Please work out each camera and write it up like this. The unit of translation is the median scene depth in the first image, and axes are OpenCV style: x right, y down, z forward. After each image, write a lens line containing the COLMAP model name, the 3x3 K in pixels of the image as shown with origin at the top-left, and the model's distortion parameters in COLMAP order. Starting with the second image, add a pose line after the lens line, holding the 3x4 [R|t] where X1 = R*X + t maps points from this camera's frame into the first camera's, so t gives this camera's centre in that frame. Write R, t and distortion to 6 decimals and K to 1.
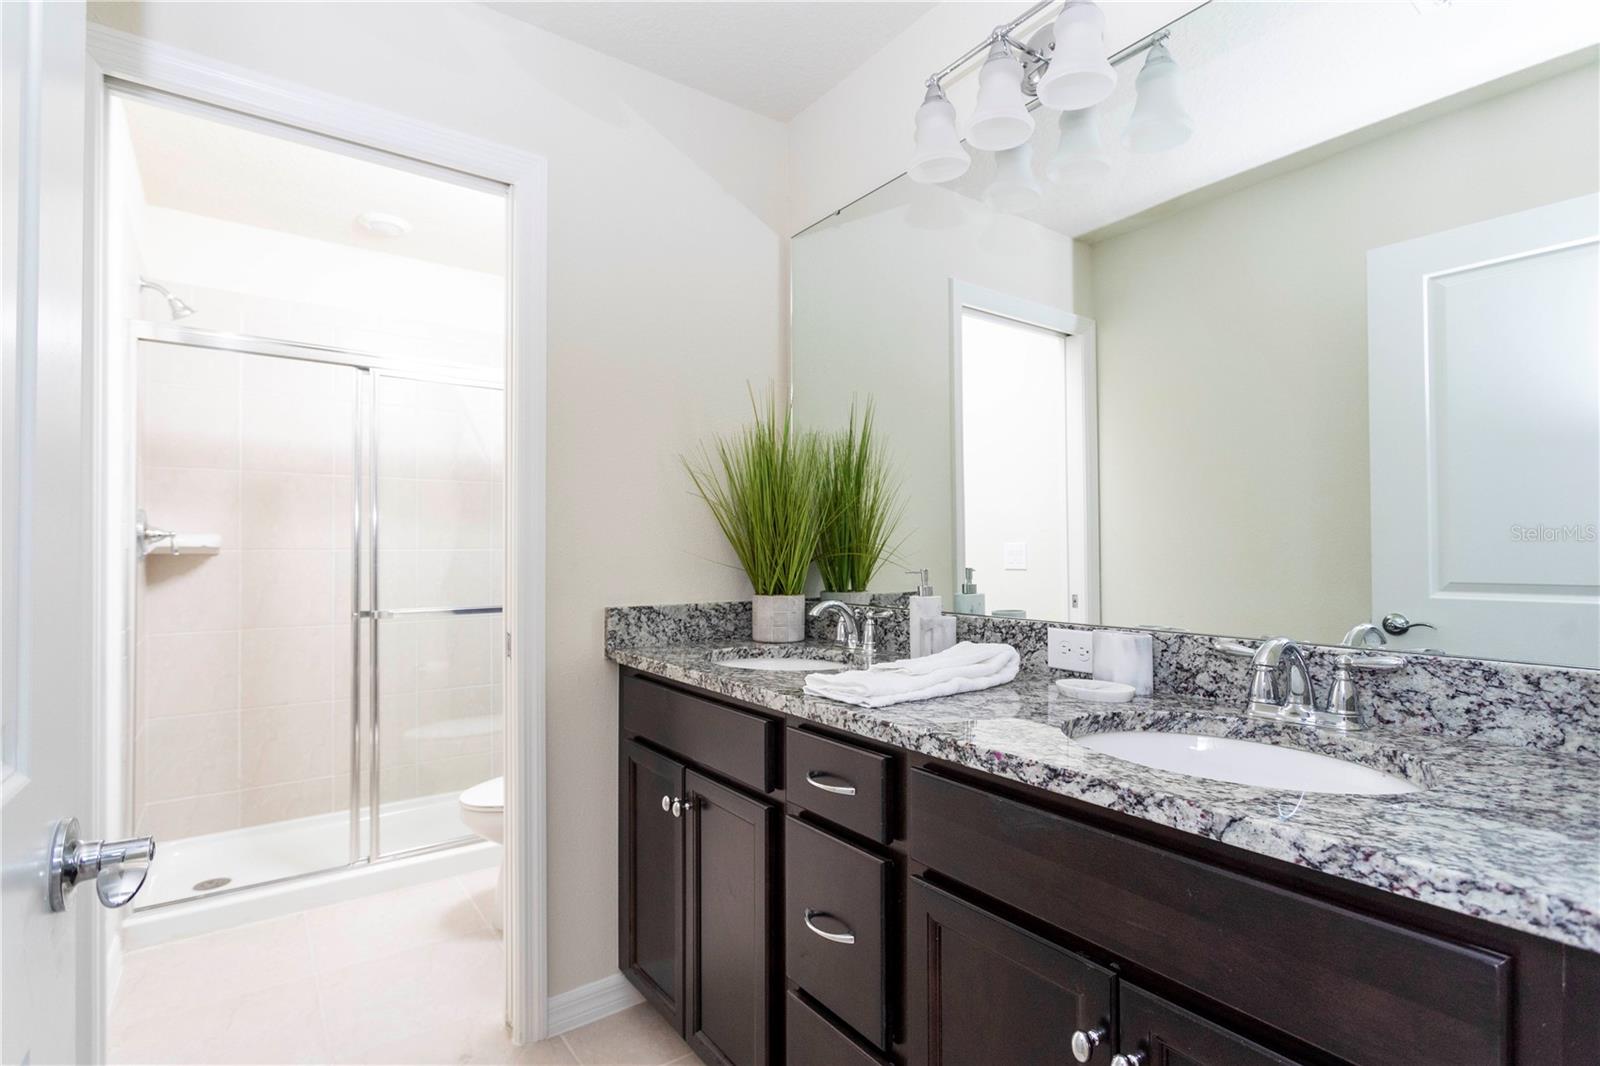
lens RADIAL K [[759.3, 0, 800.0], [0, 759.3, 533.0], [0, 0, 1]] dist [0.018265, 0.000687]
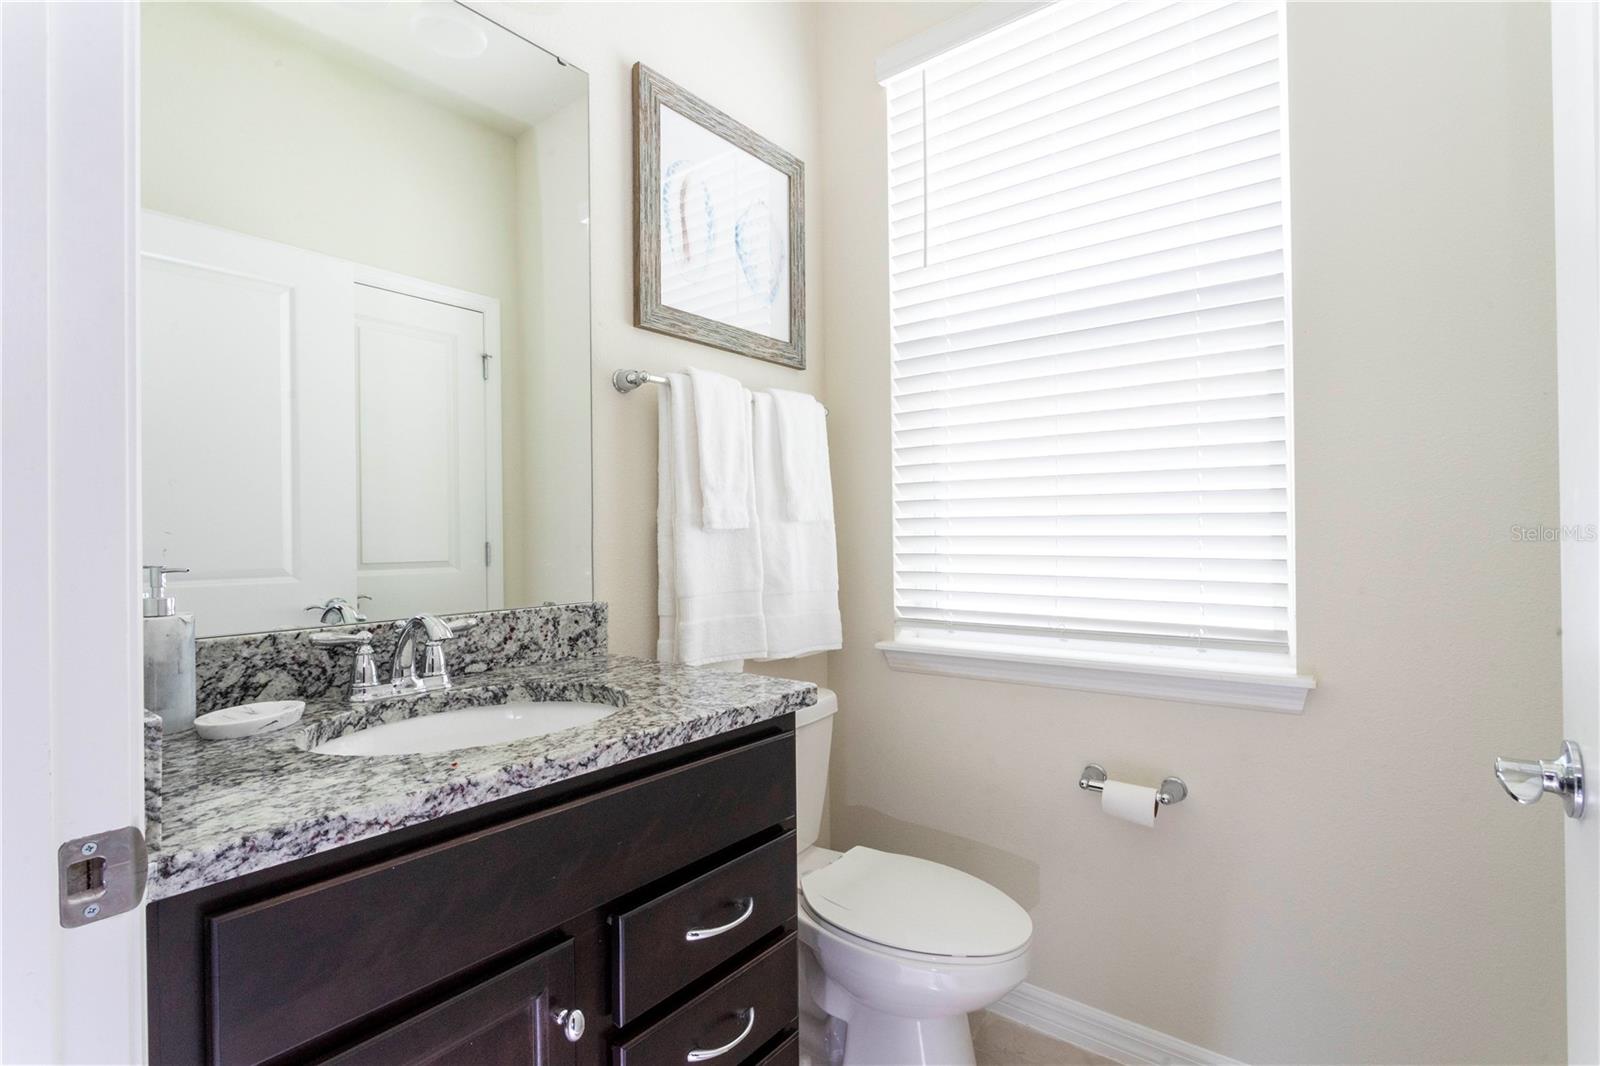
lens RADIAL K [[759.3, 0, 800.0], [0, 759.3, 533.0], [0, 0, 1]] dist [0.018265, 0.000687]
pose [[-0.262278, 0.013858, 0.964893, -0.568363], [-0.018332, 0.999645, -0.019340, 0.039674], [-0.964818, -0.022761, -0.261930, 0.837090]]
